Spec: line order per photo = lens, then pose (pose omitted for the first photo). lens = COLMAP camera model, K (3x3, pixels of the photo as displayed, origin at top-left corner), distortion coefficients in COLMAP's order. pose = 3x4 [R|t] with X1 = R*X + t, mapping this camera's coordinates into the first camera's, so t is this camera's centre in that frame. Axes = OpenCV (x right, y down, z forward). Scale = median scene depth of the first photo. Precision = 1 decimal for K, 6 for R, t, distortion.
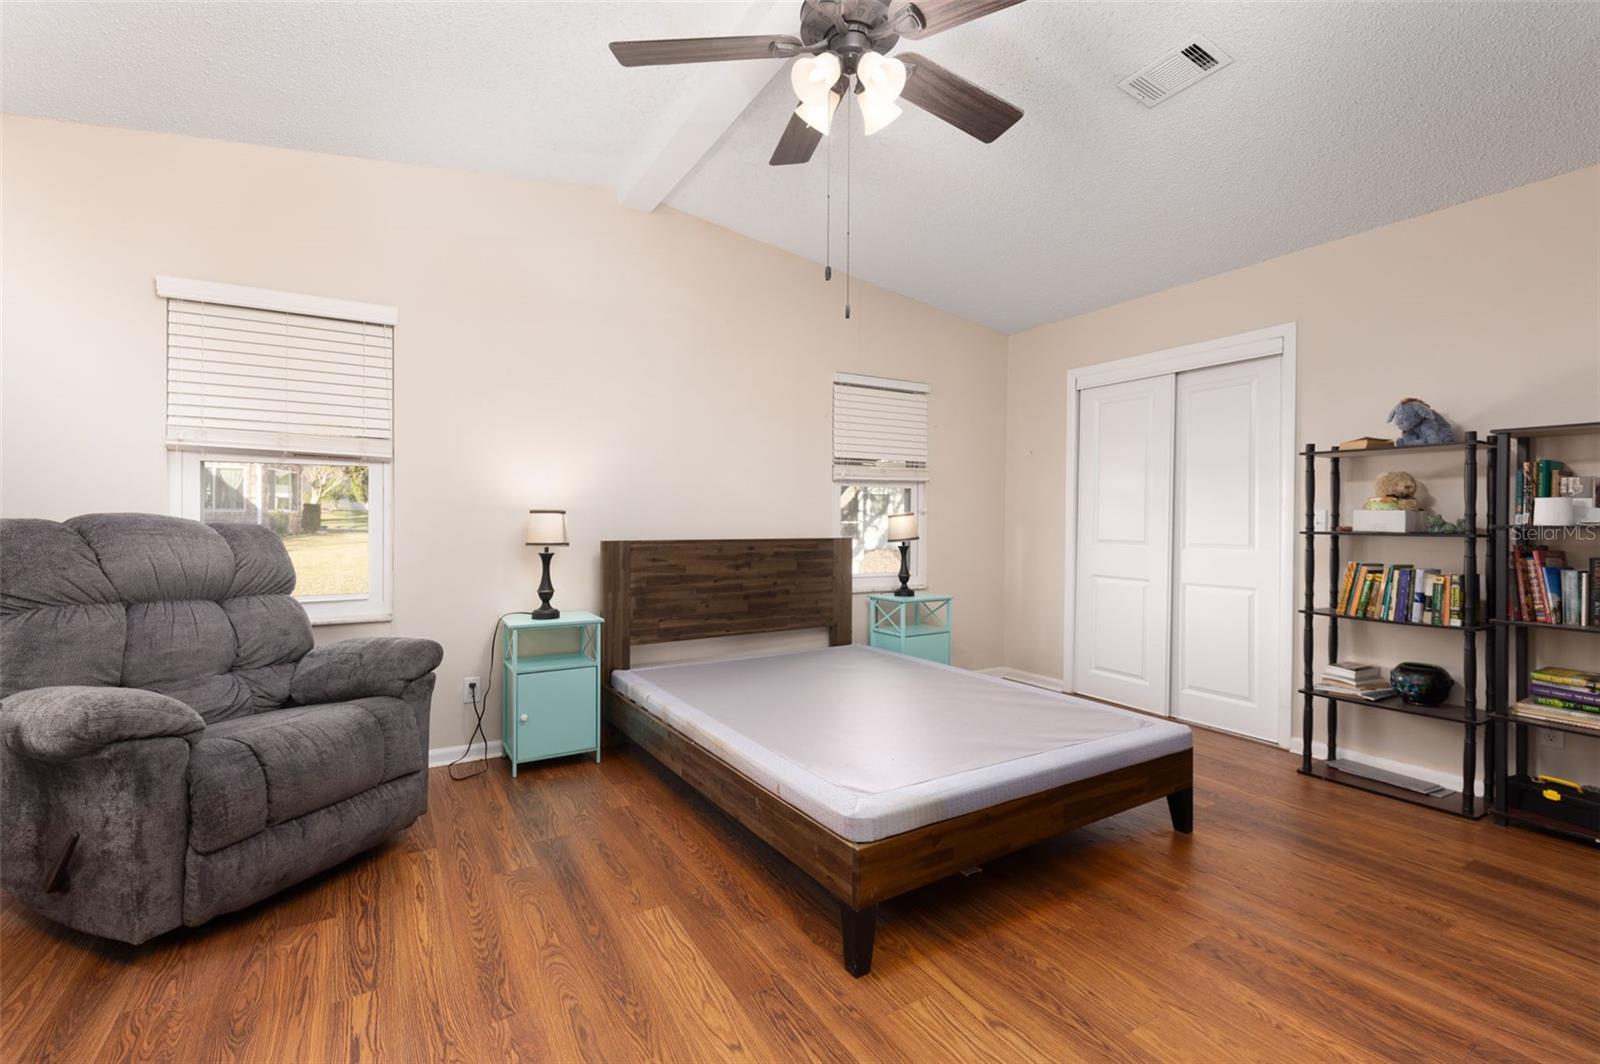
lens RADIAL K [[733.6, 0, 799.0], [0, 733.6, 523.5], [0, 0, 1]] dist [-0.000334, 0.000269]
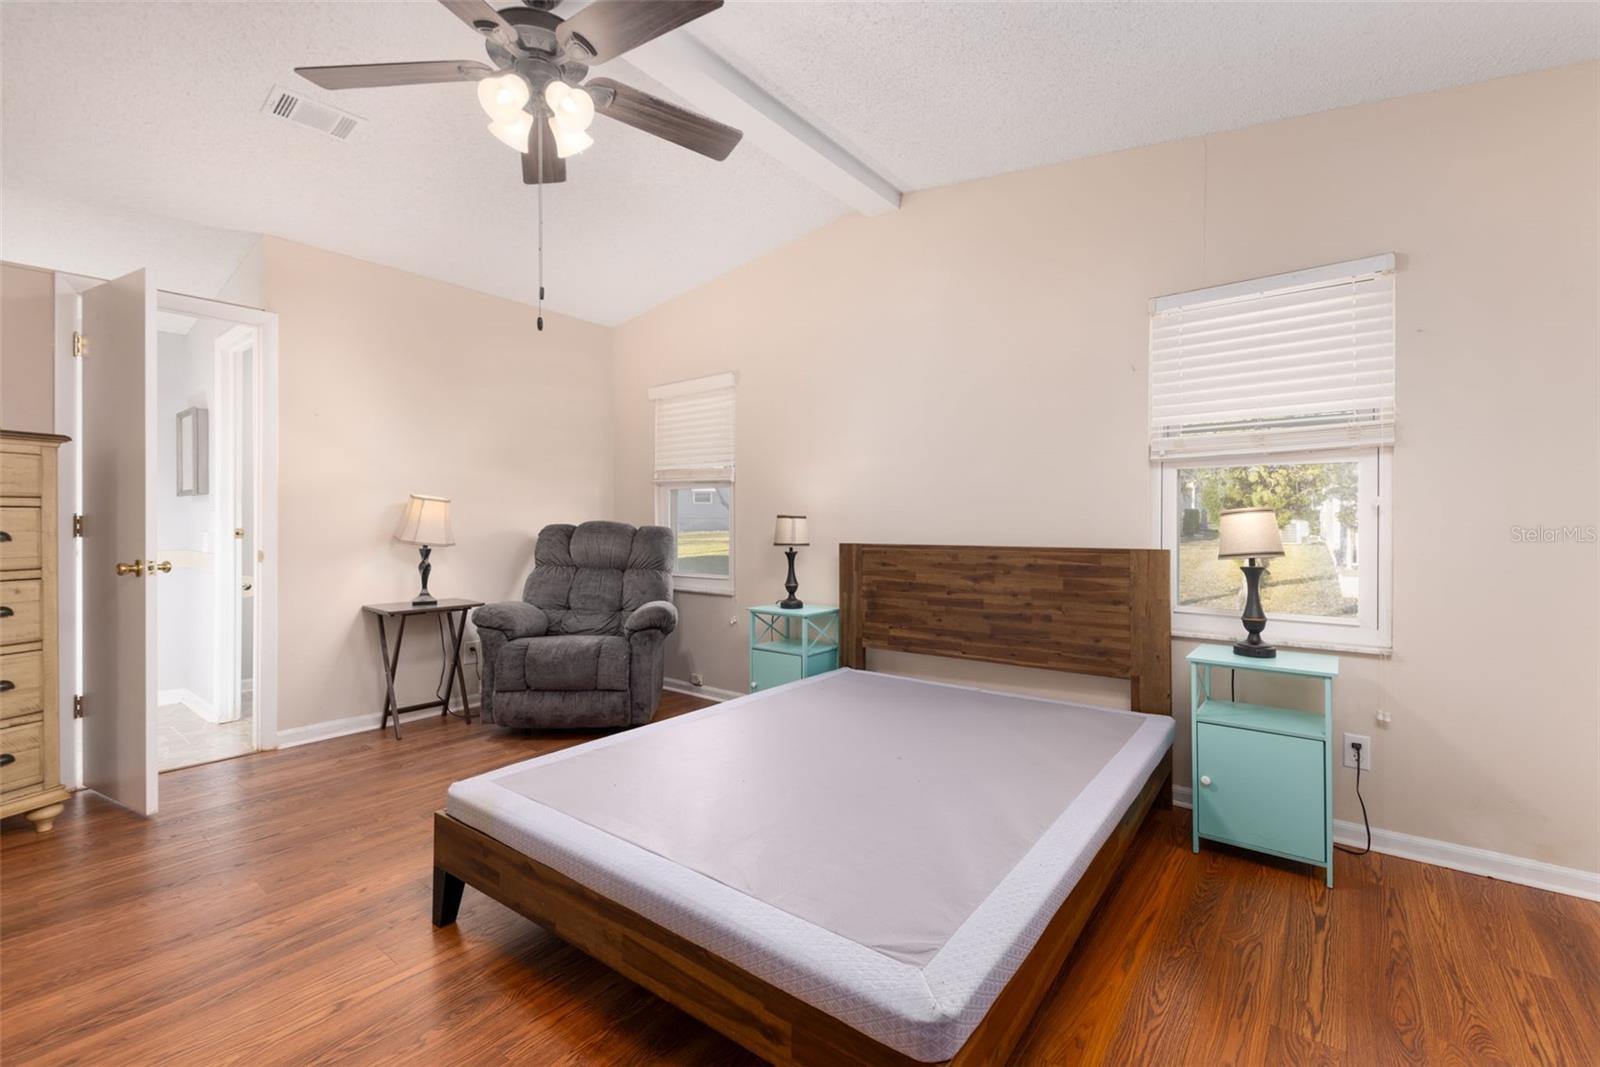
lens RADIAL K [[694.3, 0, 801.4], [0, 694.3, 527.2], [0, 0, 1]] dist [0.015514, -0.000378]
pose [[0.341302, -0.011814, -0.939879, 0.627515], [-0.015125, 0.999723, -0.018059, 0.018516], [0.939832, 0.020379, 0.341029, 0.569946]]
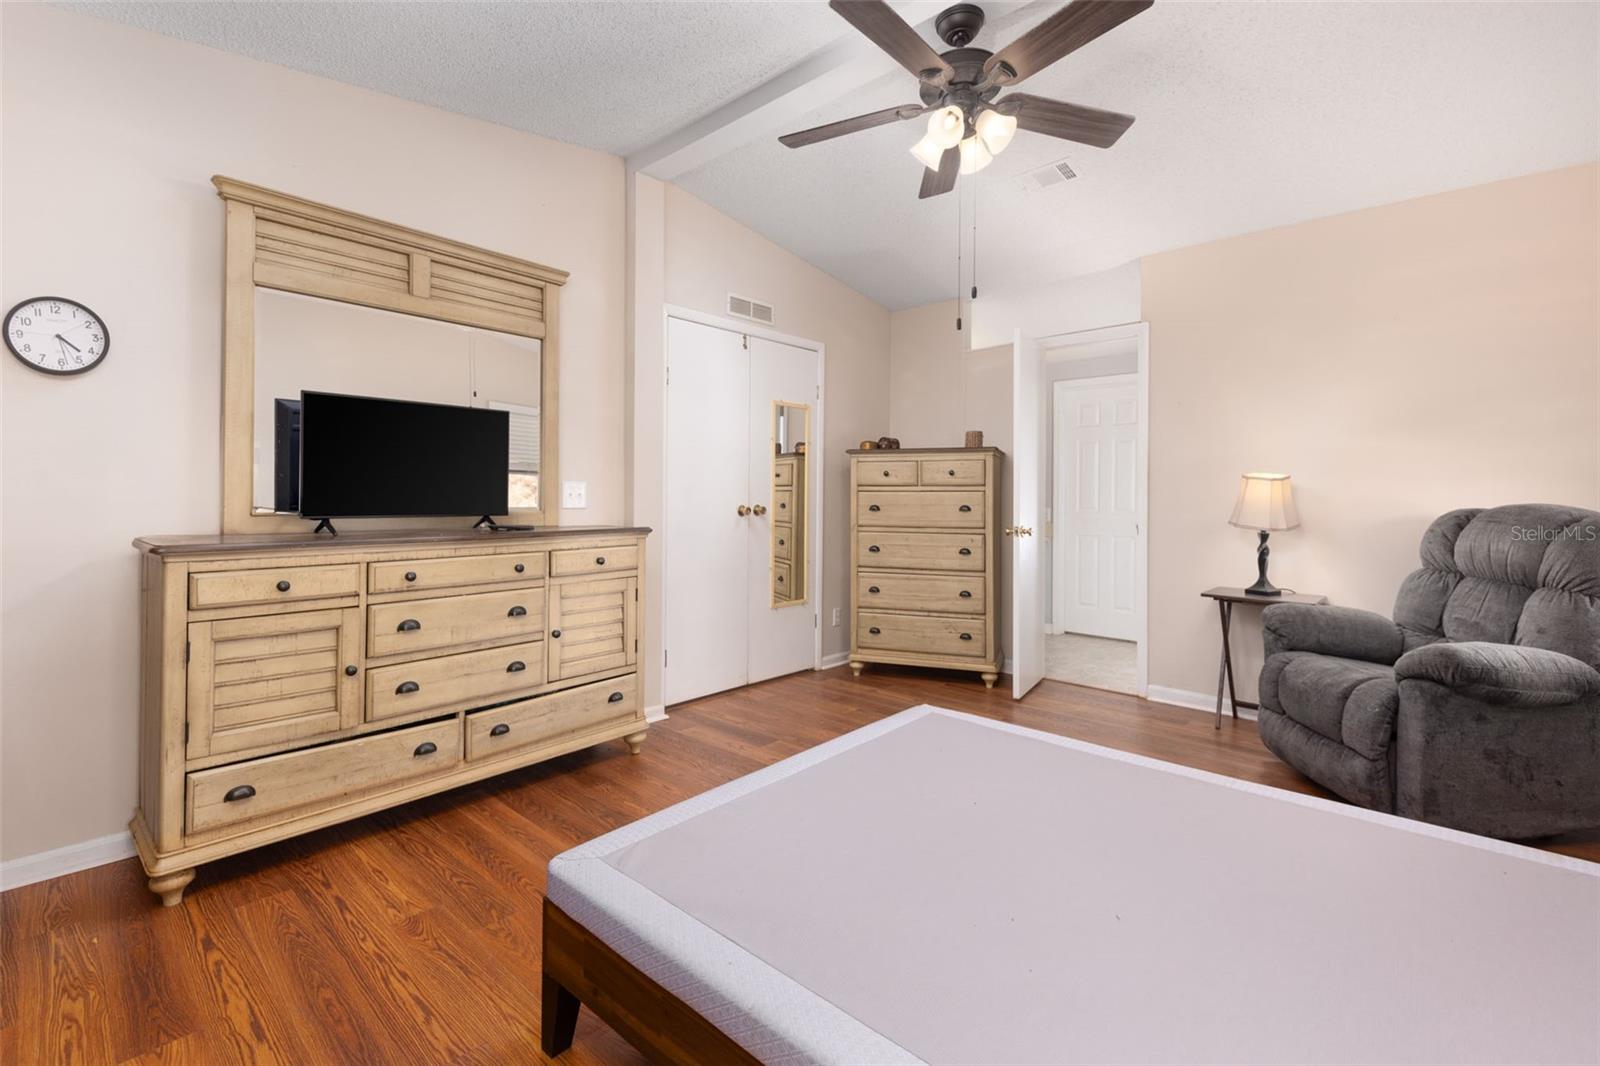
lens RADIAL K [[694.3, 0, 802.2], [0, 694.3, 480.2], [0, 0, 1]] dist [0.015514, -0.000378]
pose [[-0.959309, -0.029324, -0.280830, 0.366964], [-0.028651, 0.999568, -0.006501, -0.002828], [0.280899, 0.001810, -0.959736, 1.051965]]
